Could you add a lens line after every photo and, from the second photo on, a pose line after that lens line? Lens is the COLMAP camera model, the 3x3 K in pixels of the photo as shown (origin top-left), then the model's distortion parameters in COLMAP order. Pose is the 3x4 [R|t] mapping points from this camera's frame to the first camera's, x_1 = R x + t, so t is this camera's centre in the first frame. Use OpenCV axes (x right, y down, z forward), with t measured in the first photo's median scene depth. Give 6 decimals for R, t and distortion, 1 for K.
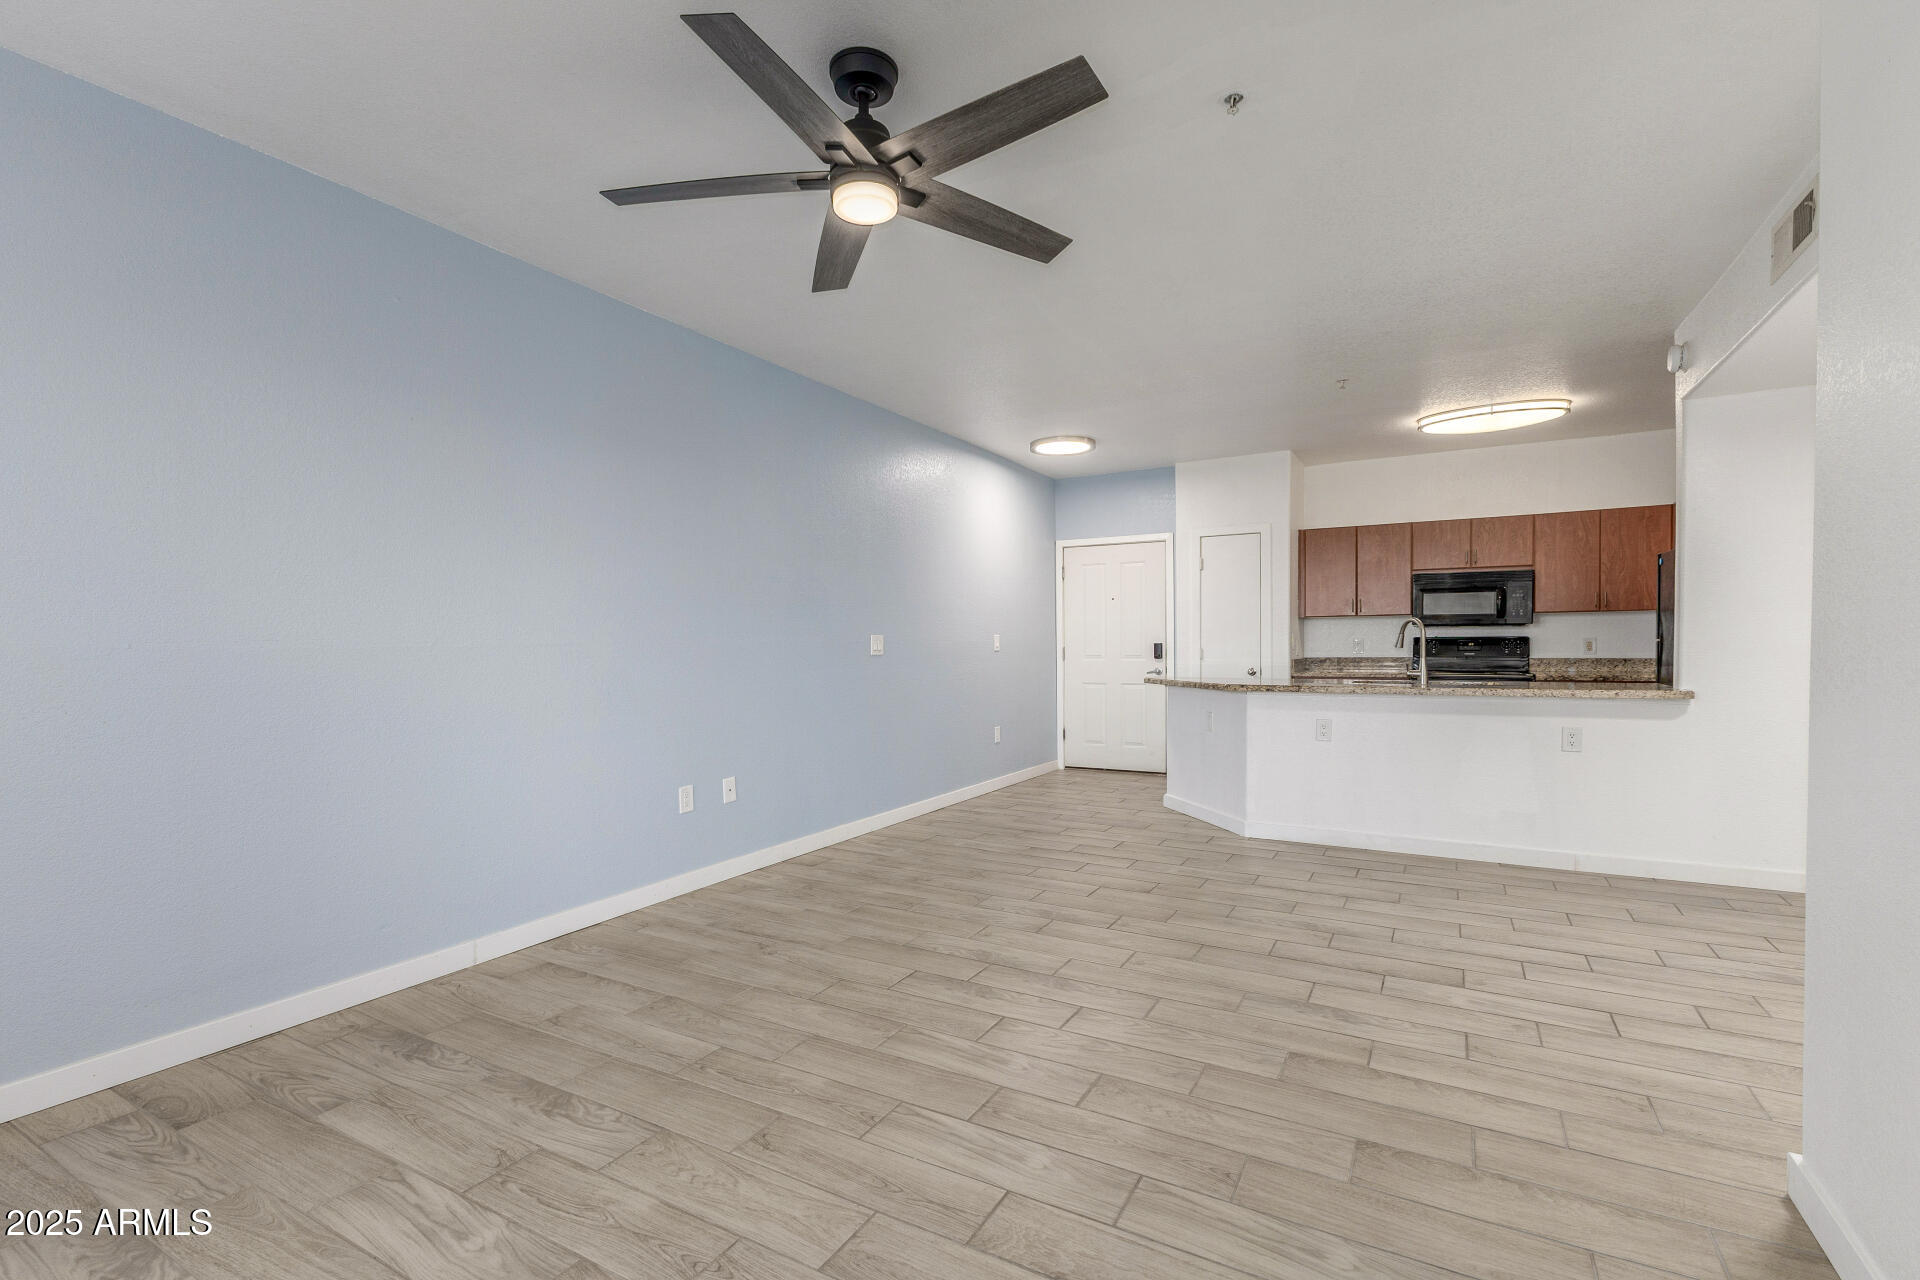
lens RADIAL K [[888.3, 0, 873.4], [0, 888.3, 659.6], [0, 0, 1]] dist [0.014267, -0.000080]
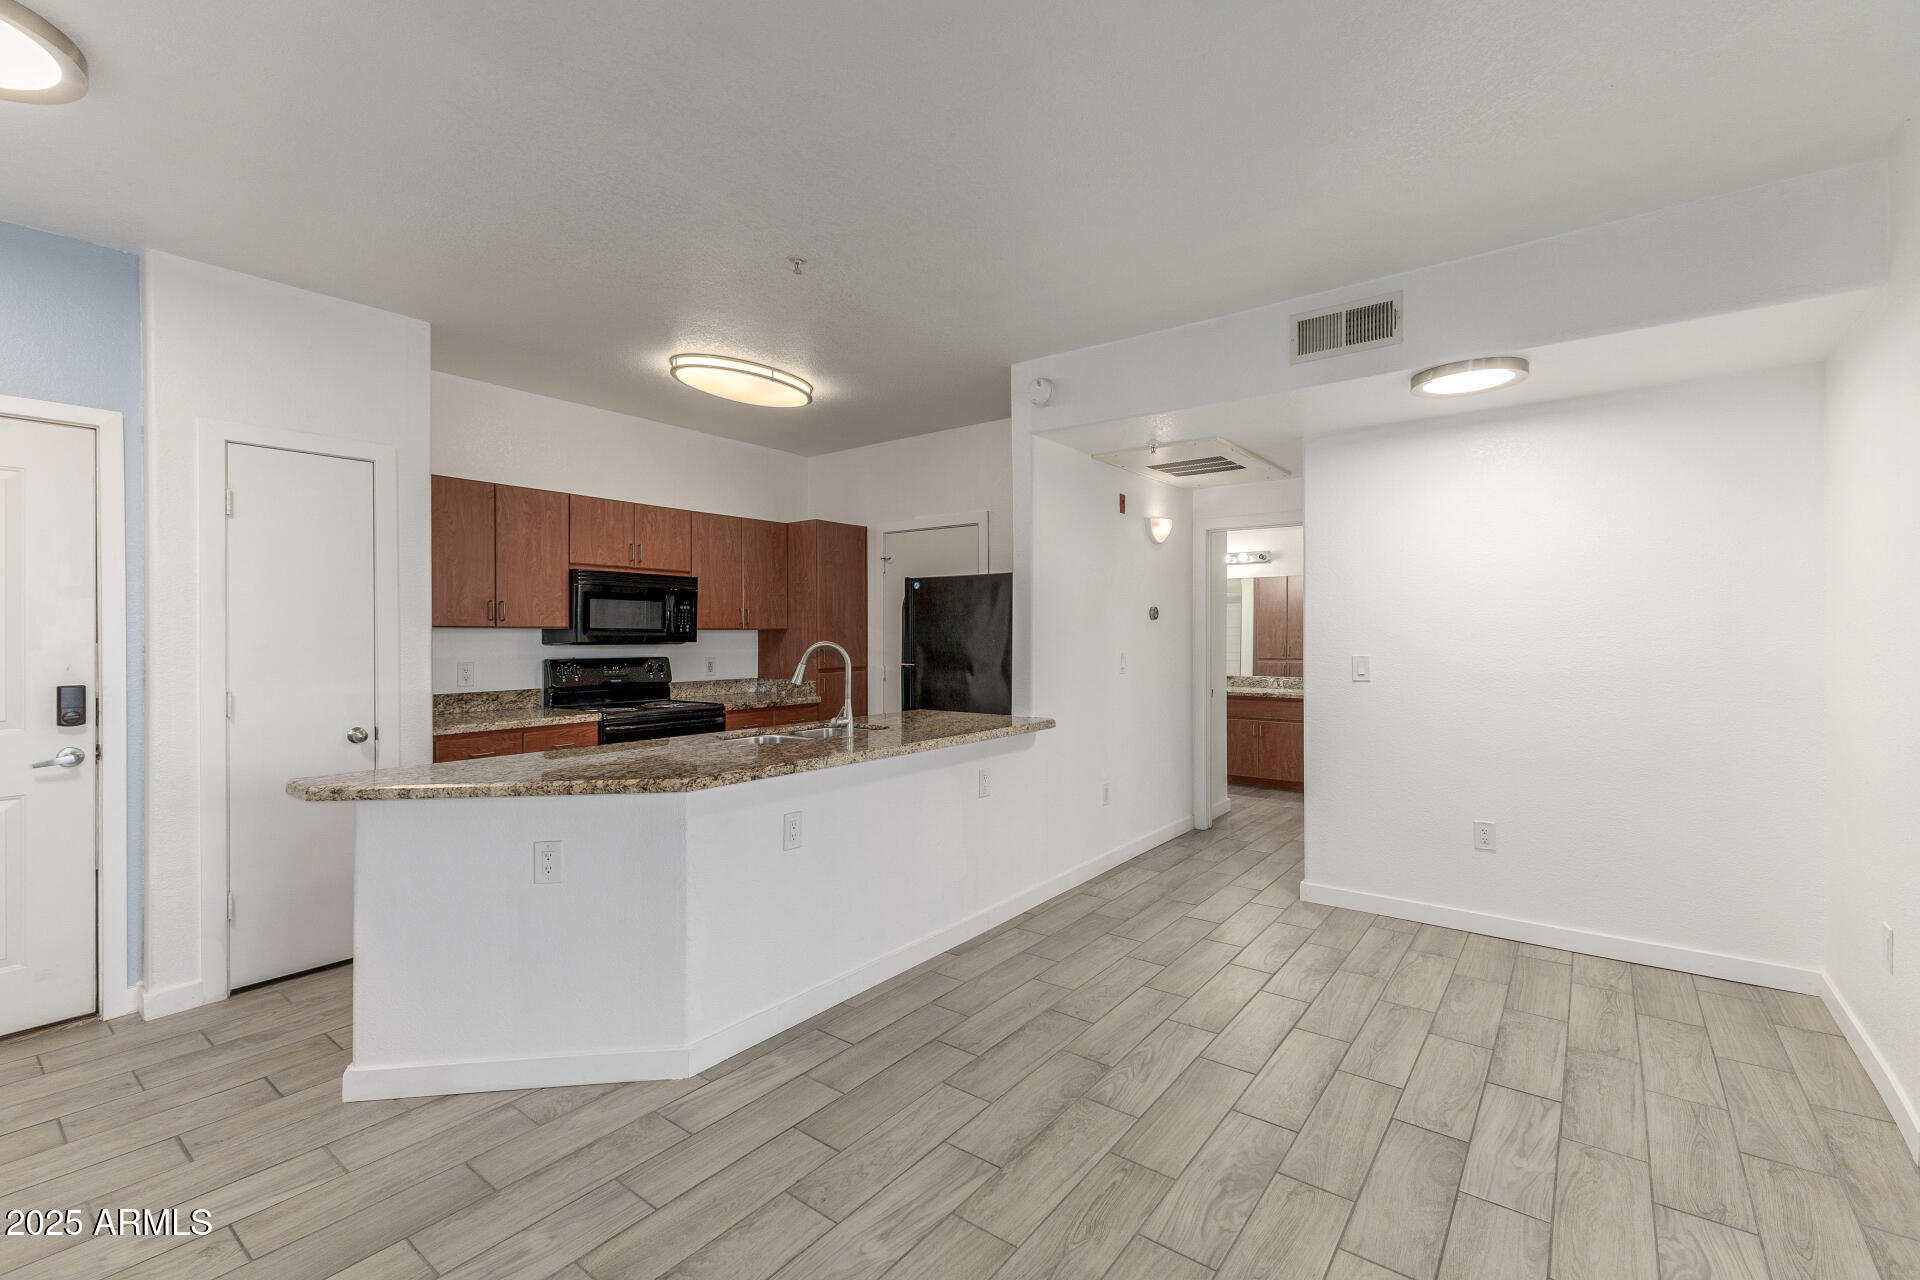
lens RADIAL K [[869.1, 0, 993.2], [0, 869.1, 630.0], [0, 0, 1]] dist [0.011389, -0.000589]
pose [[0.037995, 0.009614, 0.999232, -0.069330], [0.016290, 0.999815, -0.010239, -0.044930], [-0.999145, 0.016666, 0.037831, 0.807027]]
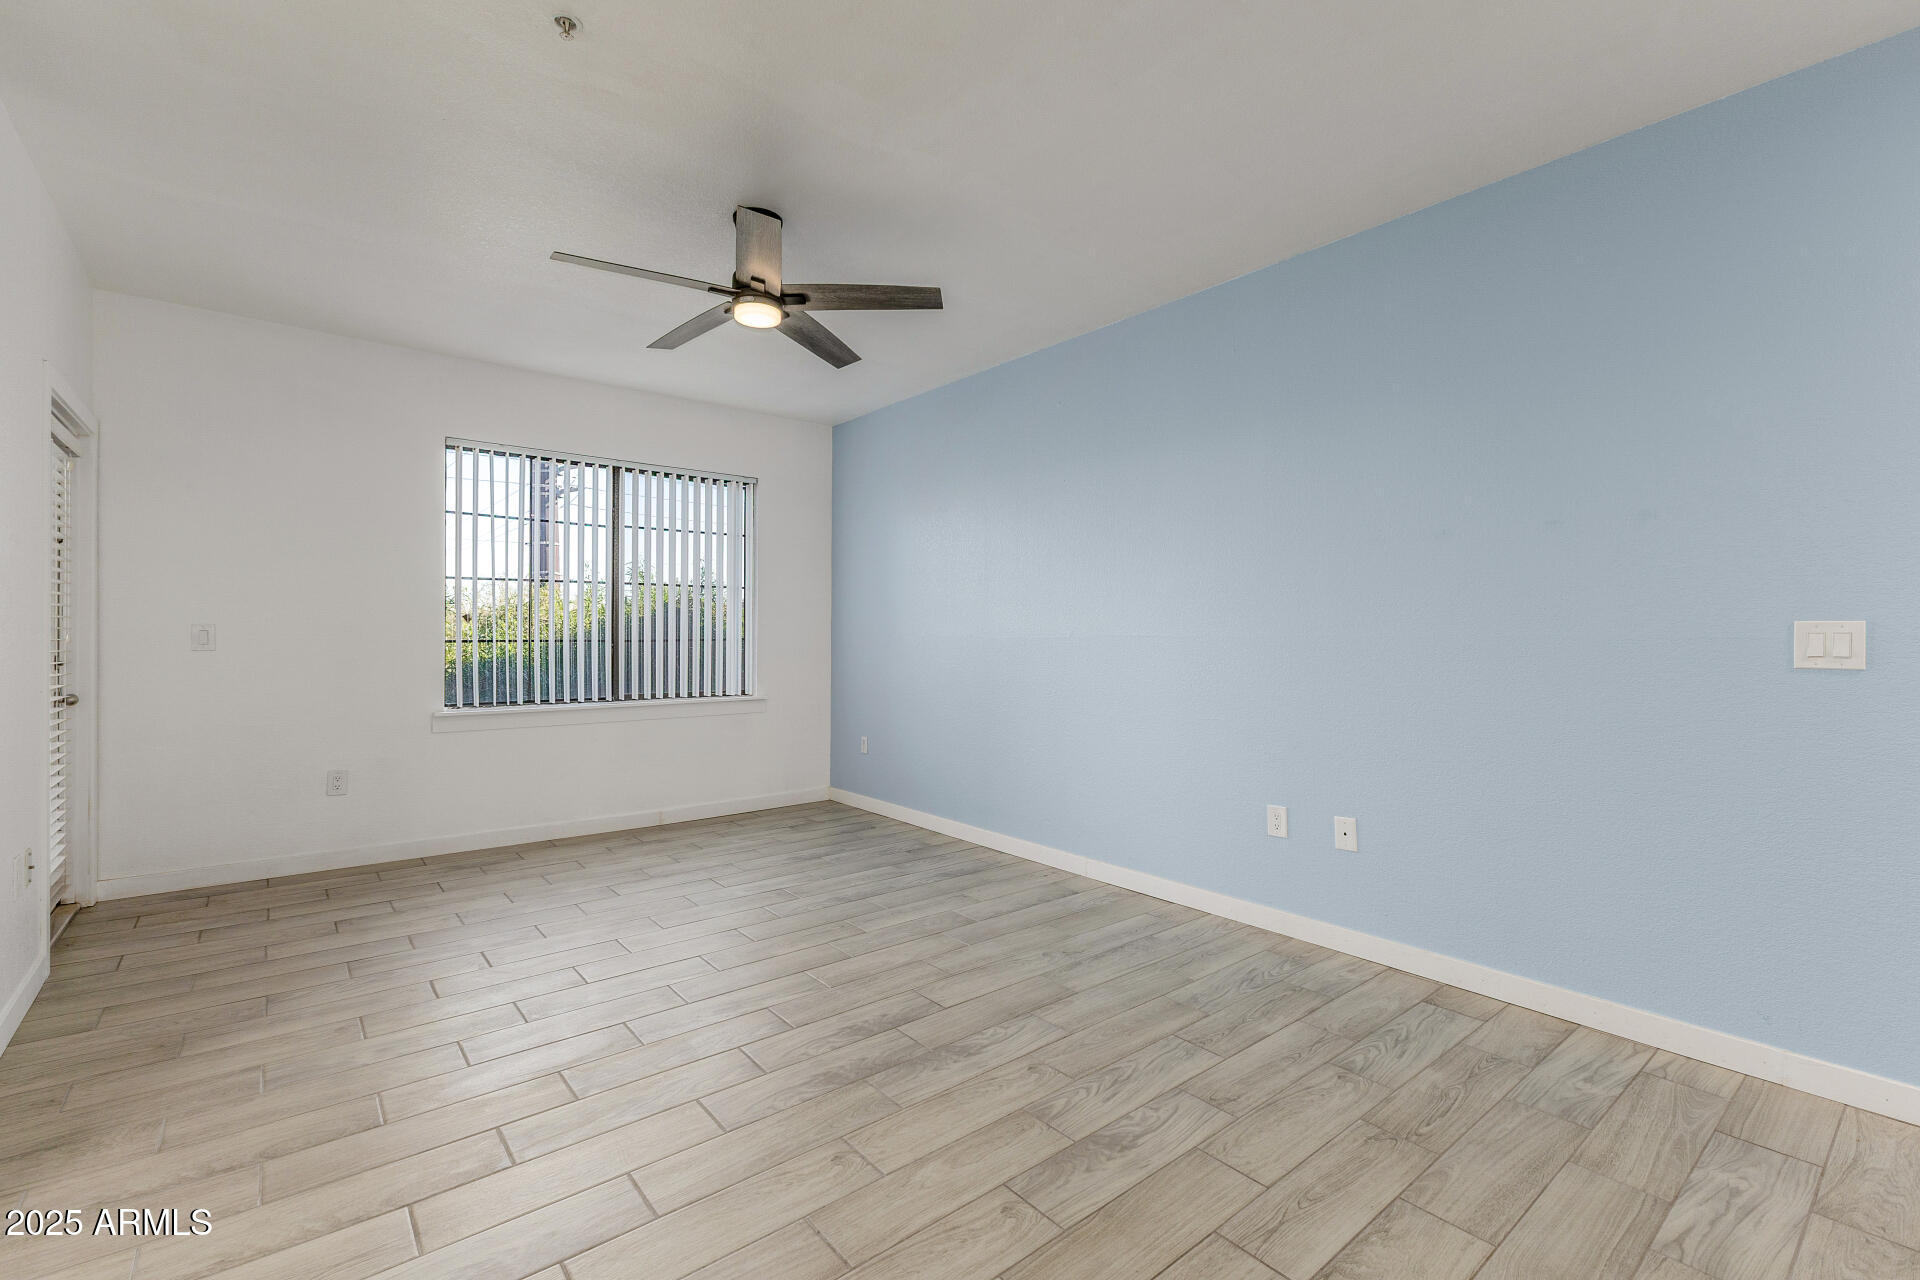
lens RADIAL K [[847.1, 0, 968.0], [0, 847.1, 635.7], [0, 0, 1]] dist [0.011299, -0.001183]
pose [[-0.296202, 0.008205, -0.955090, 0.530949], [-0.019550, 0.999702, 0.014651, -0.018561], [0.954925, 0.023011, -0.295953, 0.799078]]
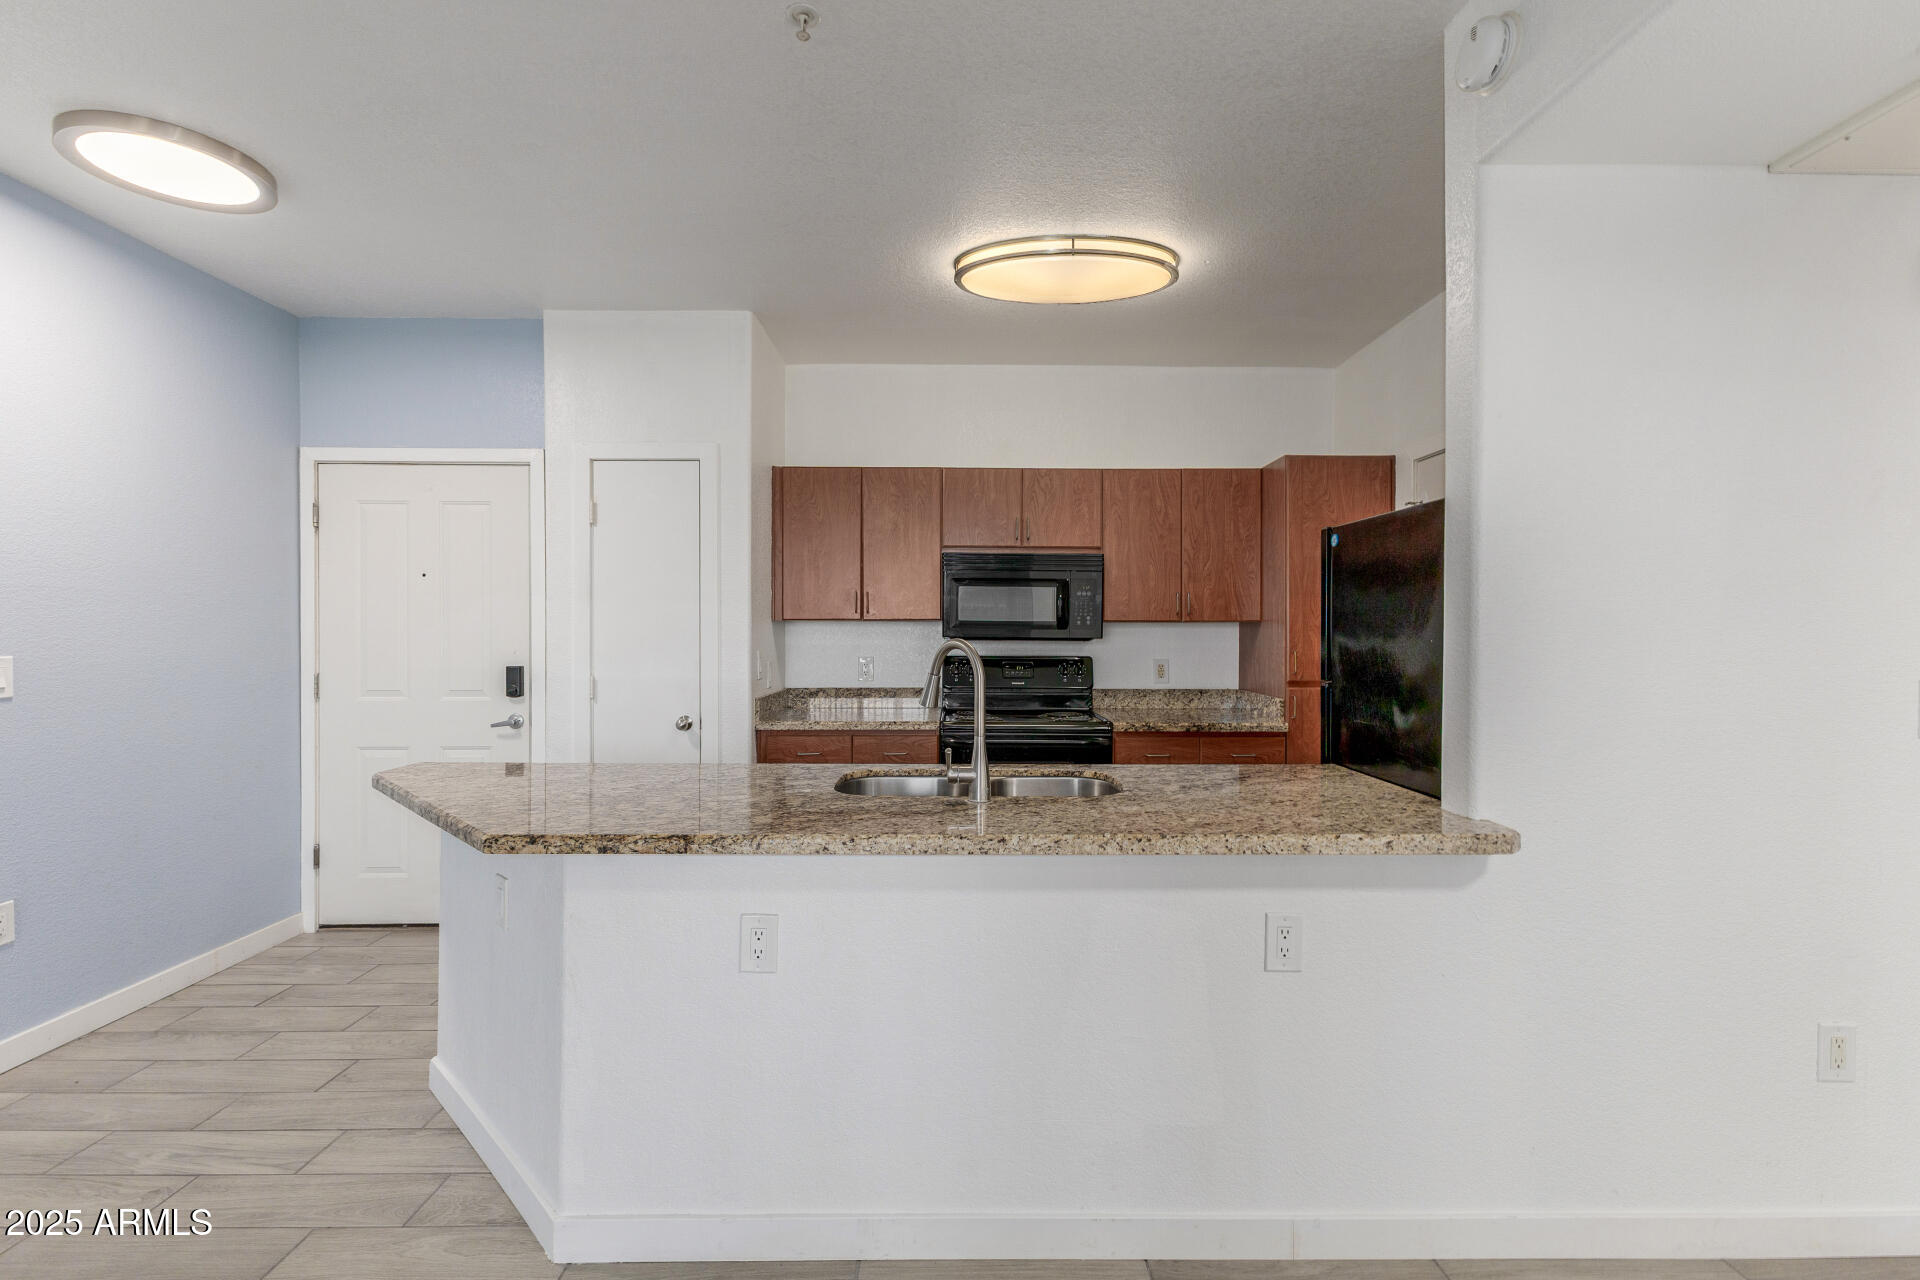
lens RADIAL K [[867.7, 0, 955.9], [0, 867.7, 631.0], [0, 0, 1]] dist [0.009696, -0.000371]
pose [[0.837978, 0.006590, 0.545665, 0.361384], [0.001342, 0.999899, -0.014136, -0.042982], [-0.545703, 0.012578, 0.837884, 0.625494]]
